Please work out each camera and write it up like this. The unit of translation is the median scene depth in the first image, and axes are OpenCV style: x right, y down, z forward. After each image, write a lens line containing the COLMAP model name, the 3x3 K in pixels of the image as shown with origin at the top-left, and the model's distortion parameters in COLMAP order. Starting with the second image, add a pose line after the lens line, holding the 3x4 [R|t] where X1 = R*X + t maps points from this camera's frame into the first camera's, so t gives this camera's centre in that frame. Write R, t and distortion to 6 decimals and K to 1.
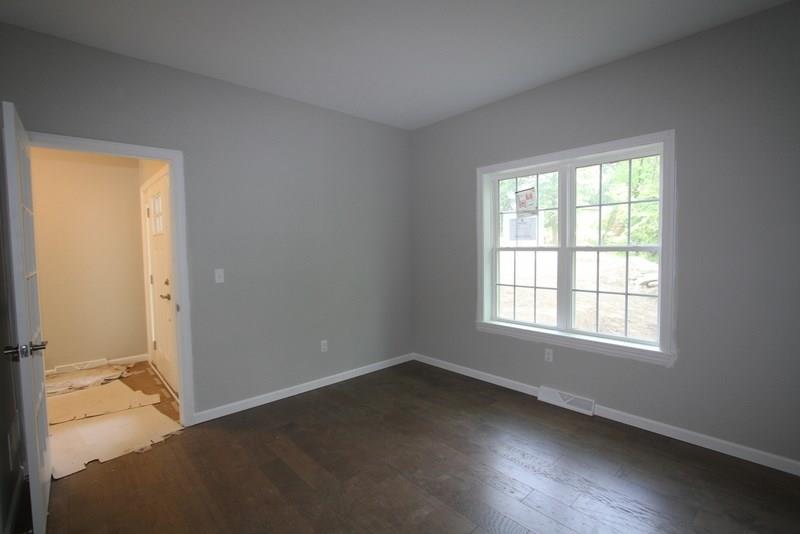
lens RADIAL K [[386.3, 0, 400.0], [0, 386.3, 267.0], [0, 0, 1]] dist [-0.002414, -0.000114]
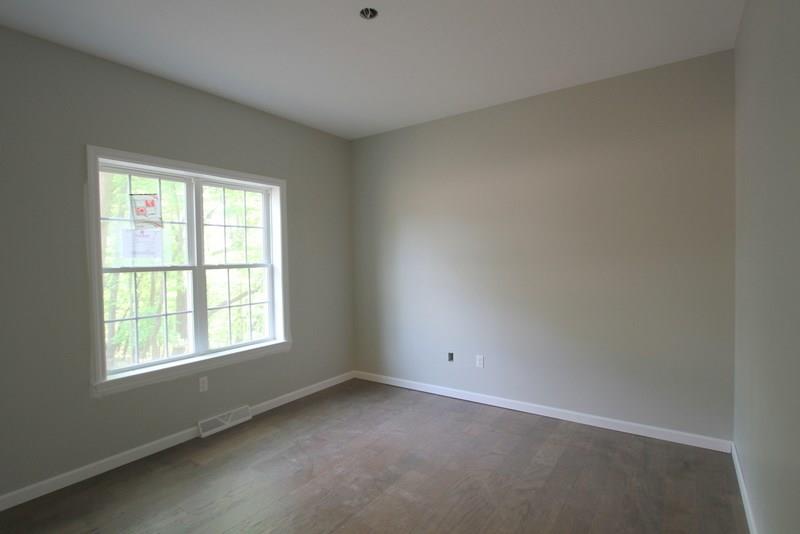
lens RADIAL K [[411.0, 0, 400.0], [0, 411.0, 267.0], [0, 0, 1]] dist [0.000465, 0.000034]
pose [[-0.233017, -0.002904, 0.972468, -0.631365], [0.076397, 0.996850, 0.021283, -0.029815], [-0.969467, 0.079253, -0.232061, 0.717070]]
